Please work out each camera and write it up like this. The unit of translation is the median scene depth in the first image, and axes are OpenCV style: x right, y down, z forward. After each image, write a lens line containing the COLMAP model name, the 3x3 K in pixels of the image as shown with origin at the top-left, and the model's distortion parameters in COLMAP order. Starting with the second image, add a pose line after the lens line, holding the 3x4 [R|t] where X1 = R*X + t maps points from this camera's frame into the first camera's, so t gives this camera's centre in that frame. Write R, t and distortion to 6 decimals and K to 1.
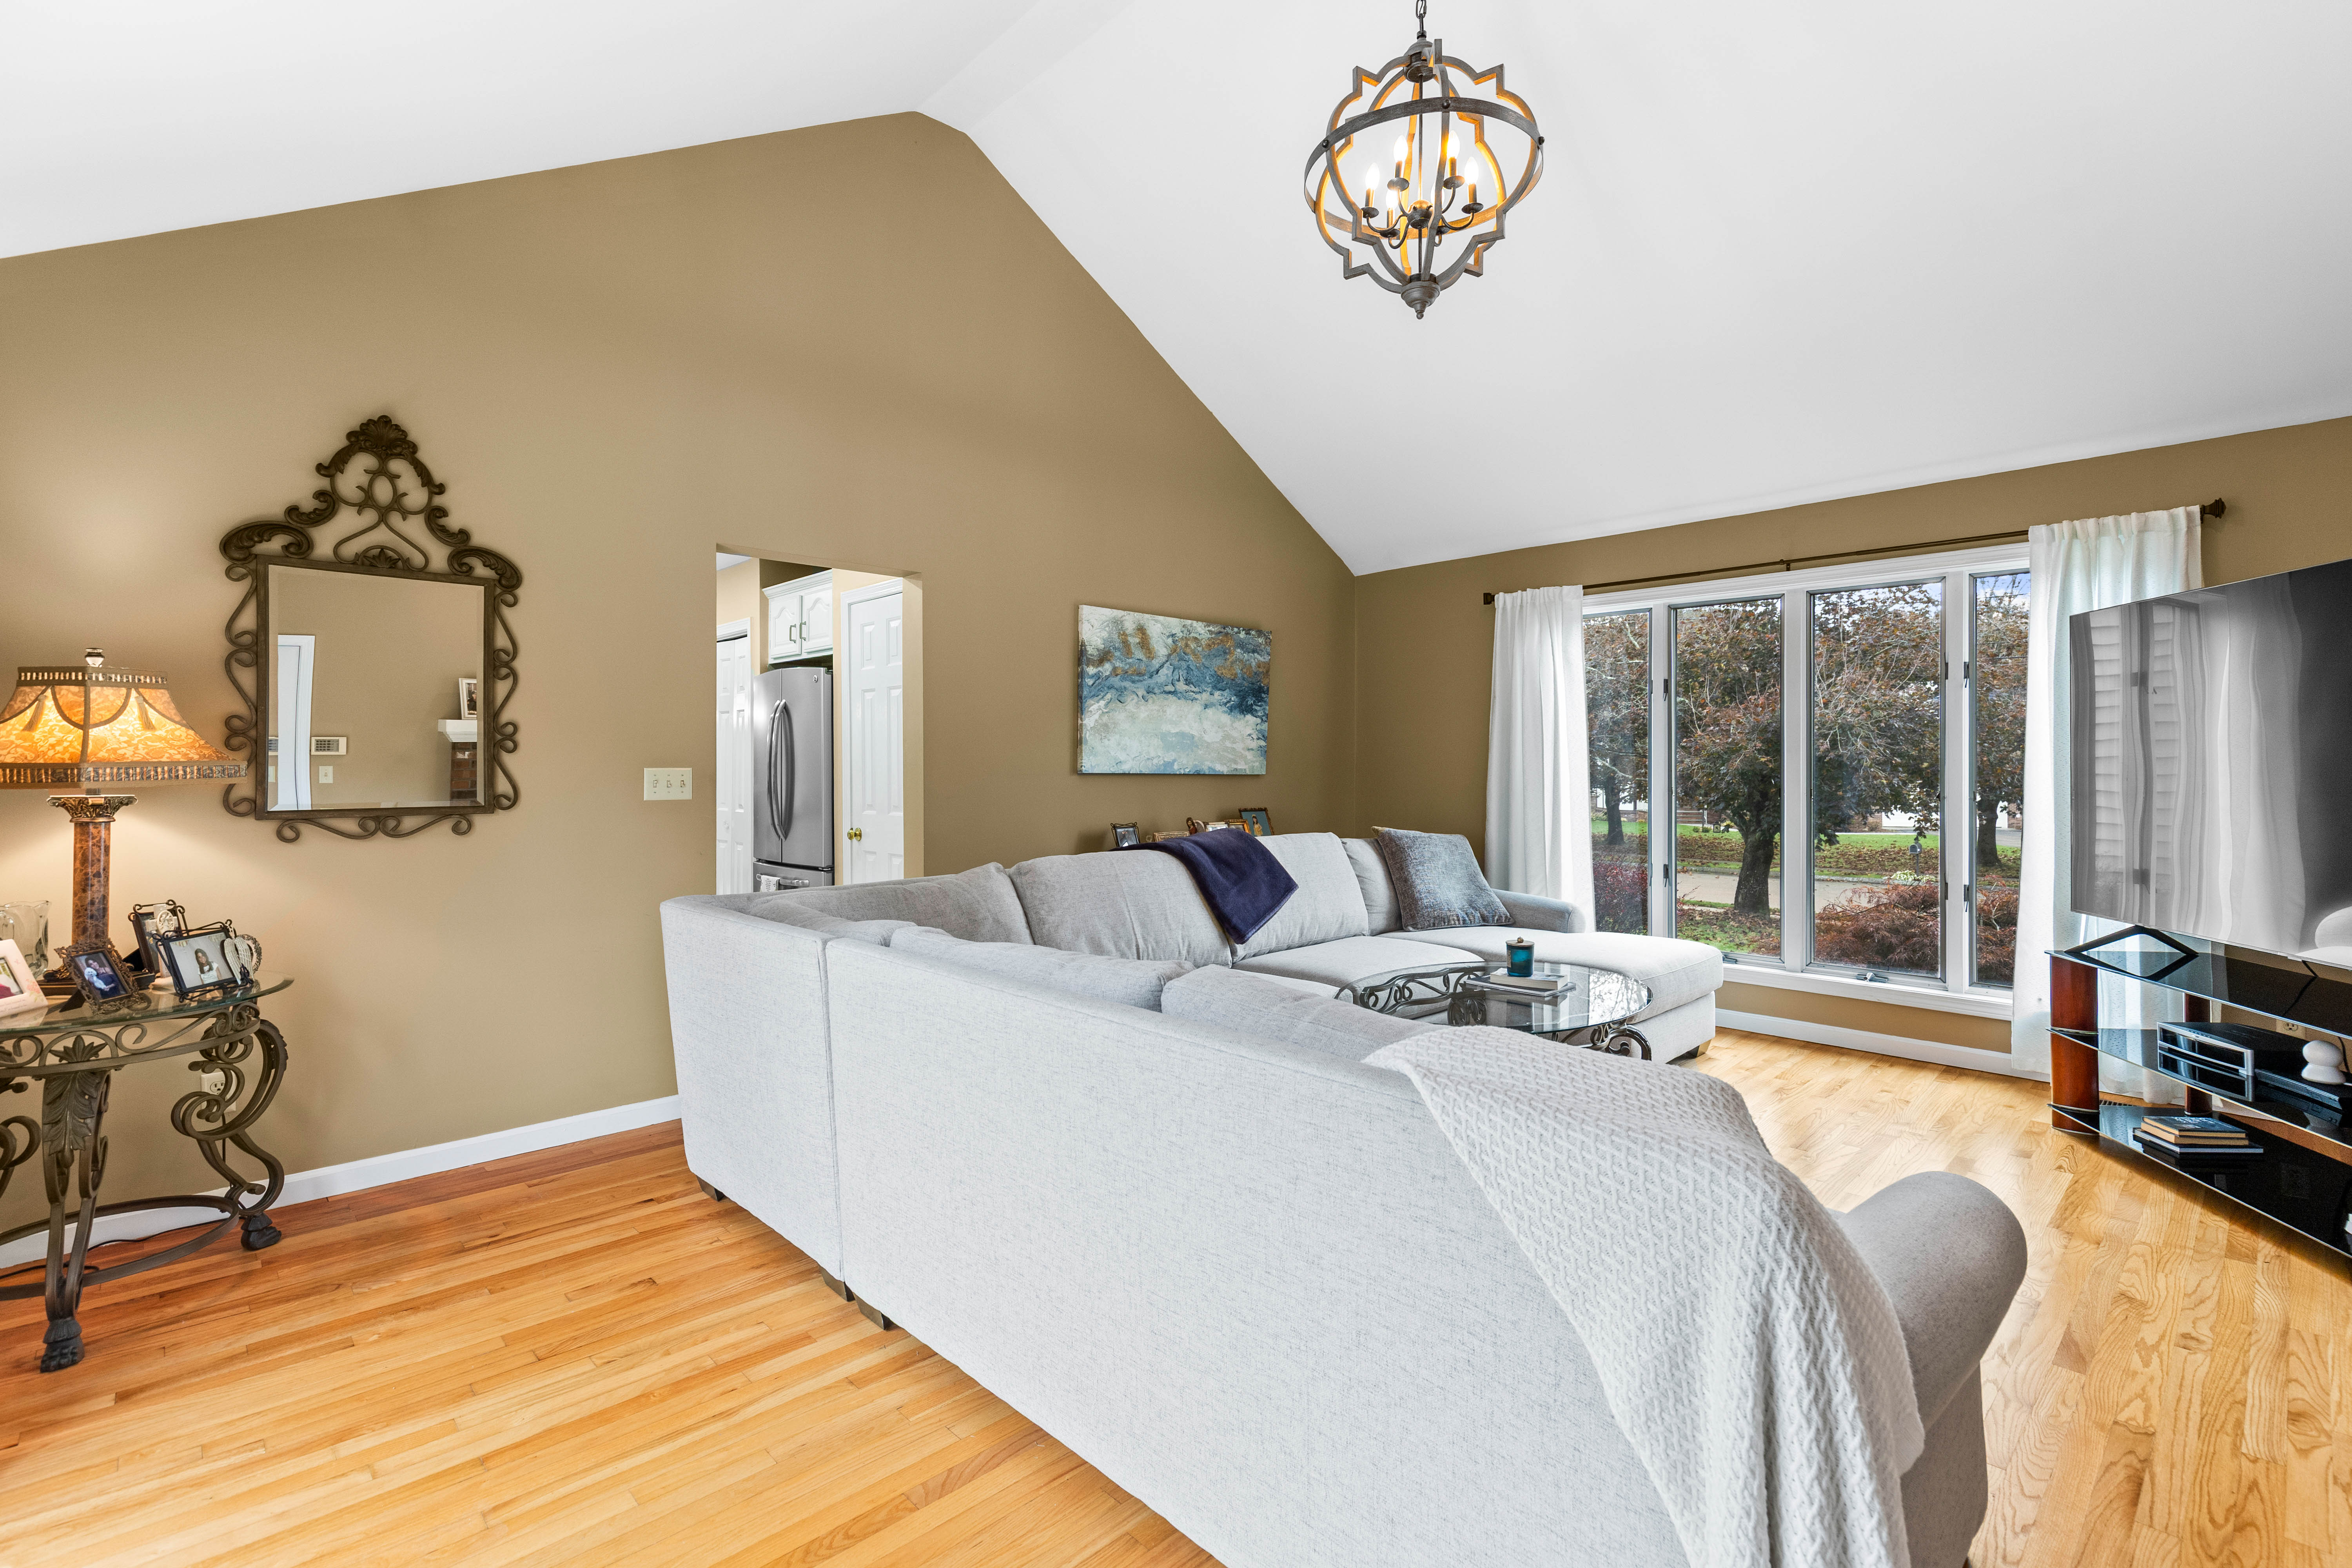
lens RADIAL K [[1058.6, 0, 1174.8], [0, 1058.6, 764.7], [0, 0, 1]] dist [0.002846, -0.001432]
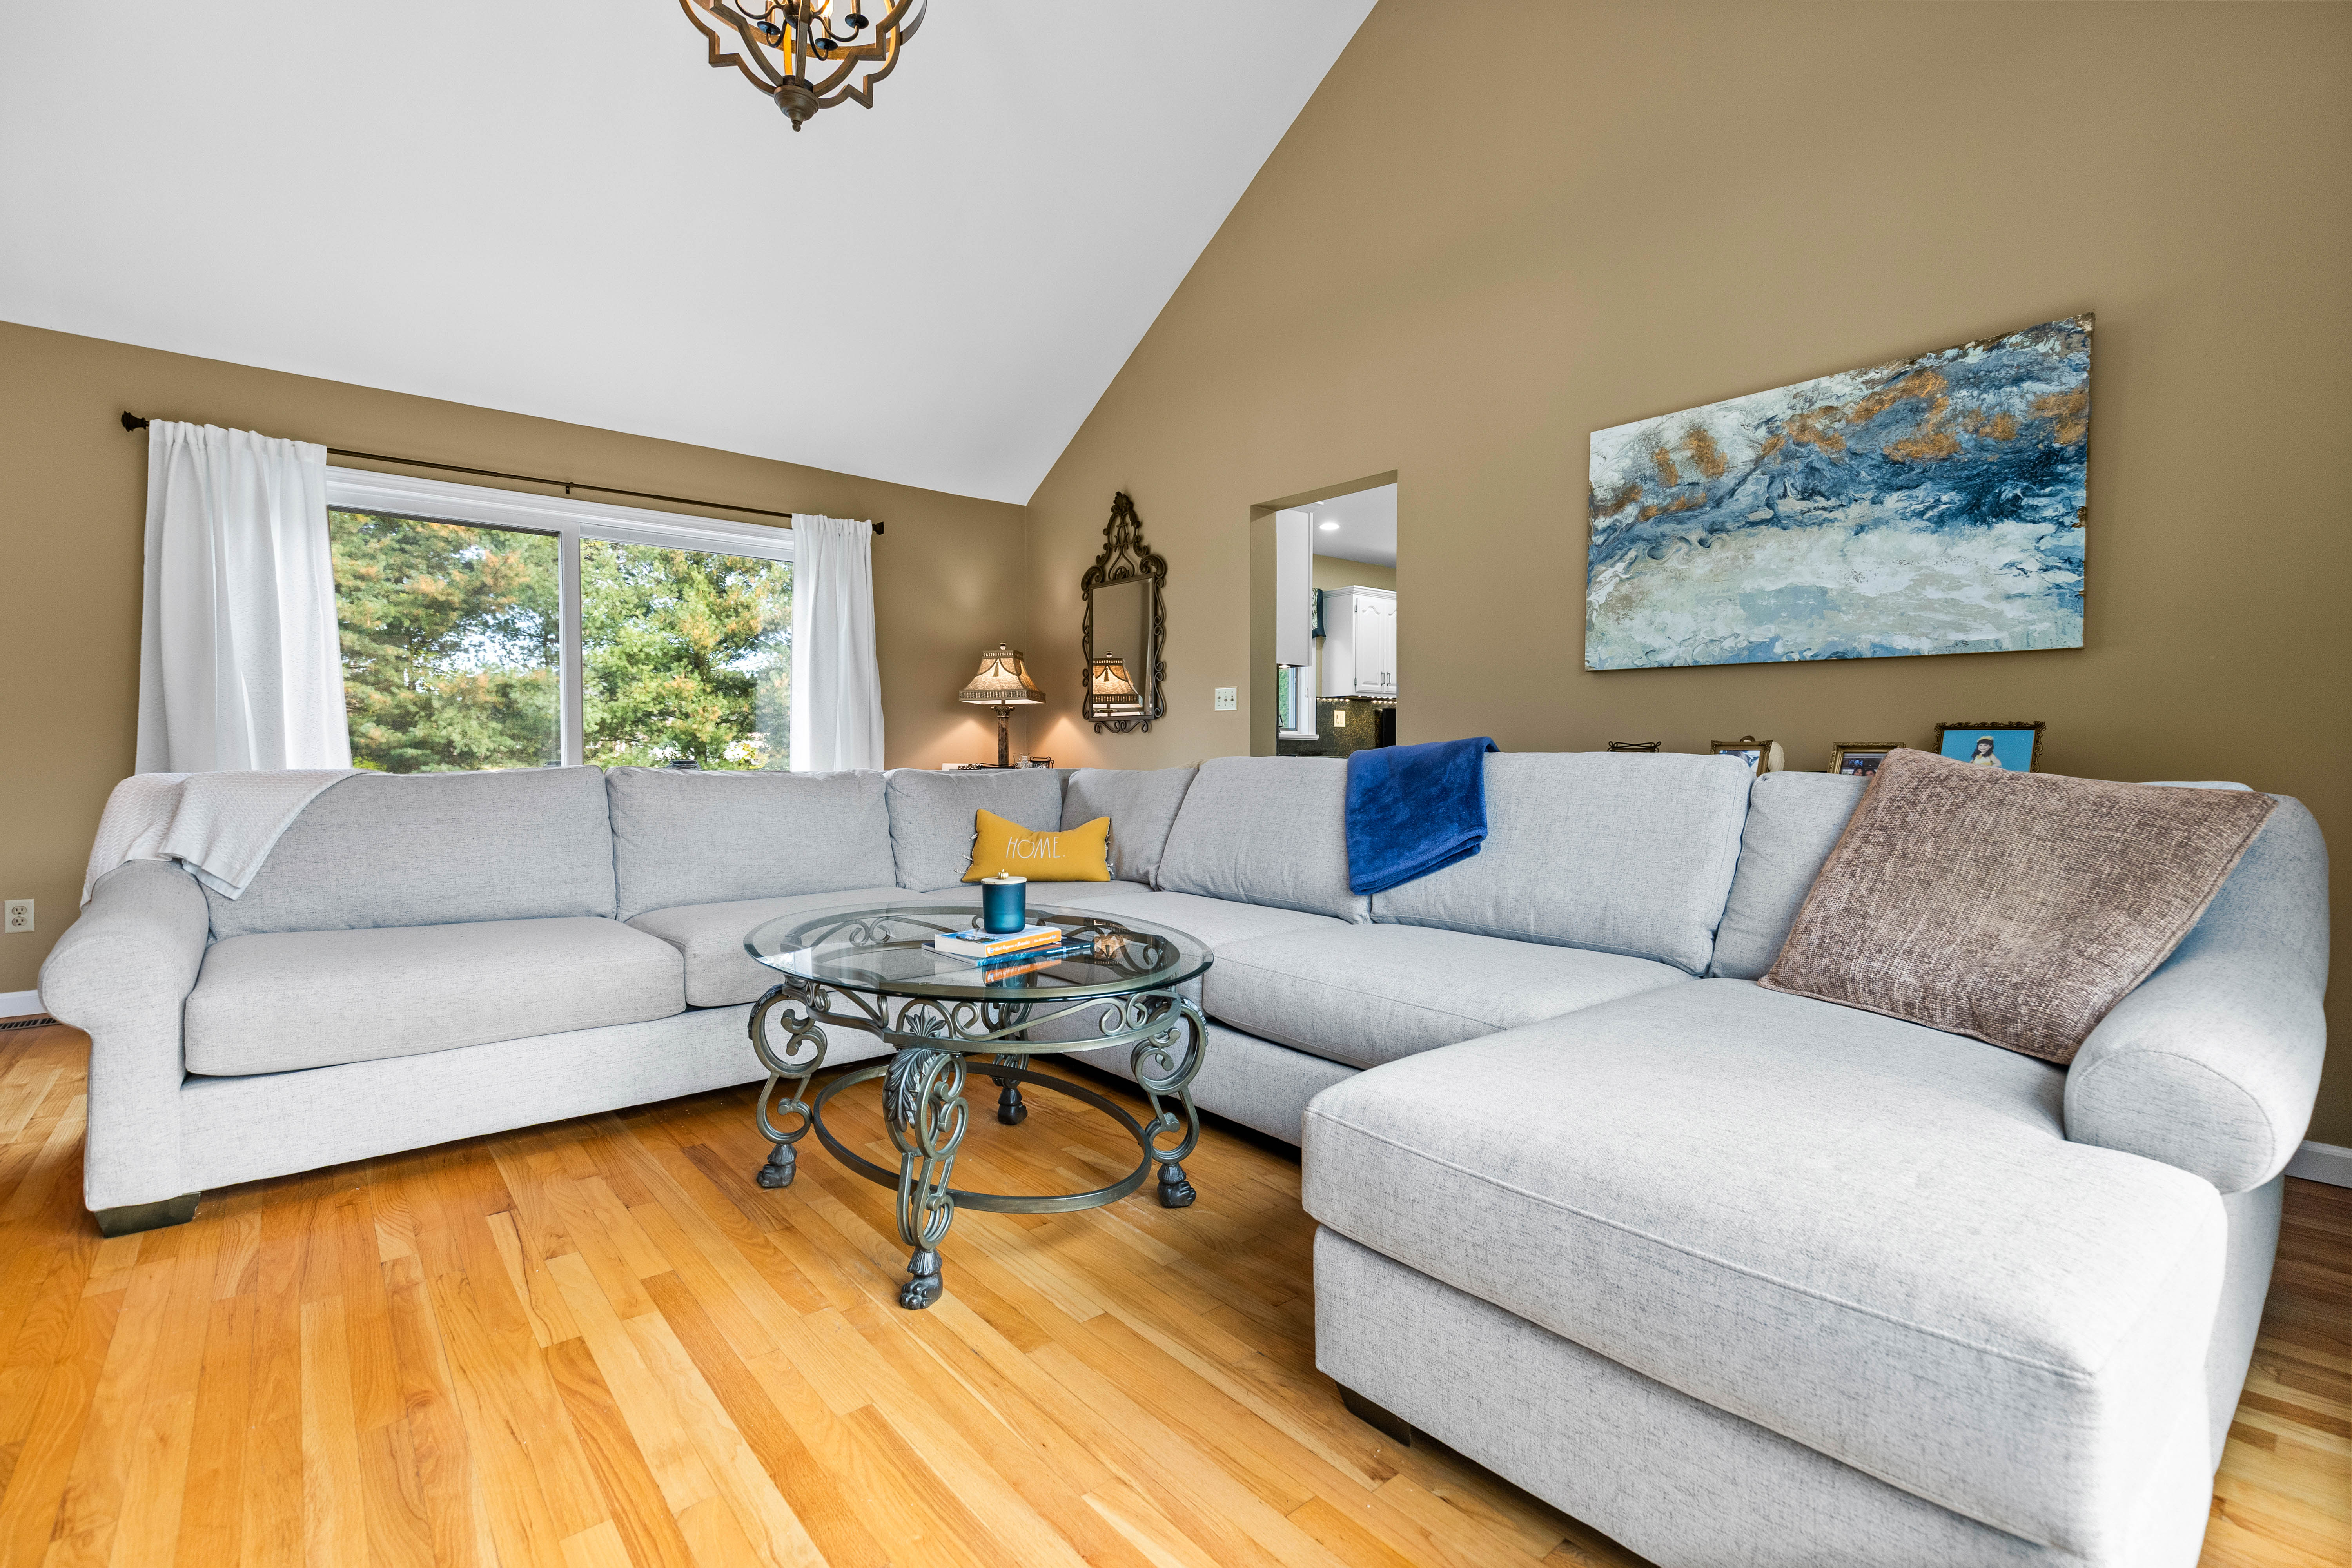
lens RADIAL K [[1058.6, 0, 1191.1], [0, 1058.6, 789.9], [0, 0, 1]] dist [0.002846, -0.001432]
pose [[-0.058850, 0.037235, -0.997572, 0.620963], [-0.002820, 0.999294, 0.037465, 0.059999], [0.998263, 0.005018, -0.058704, 0.745004]]
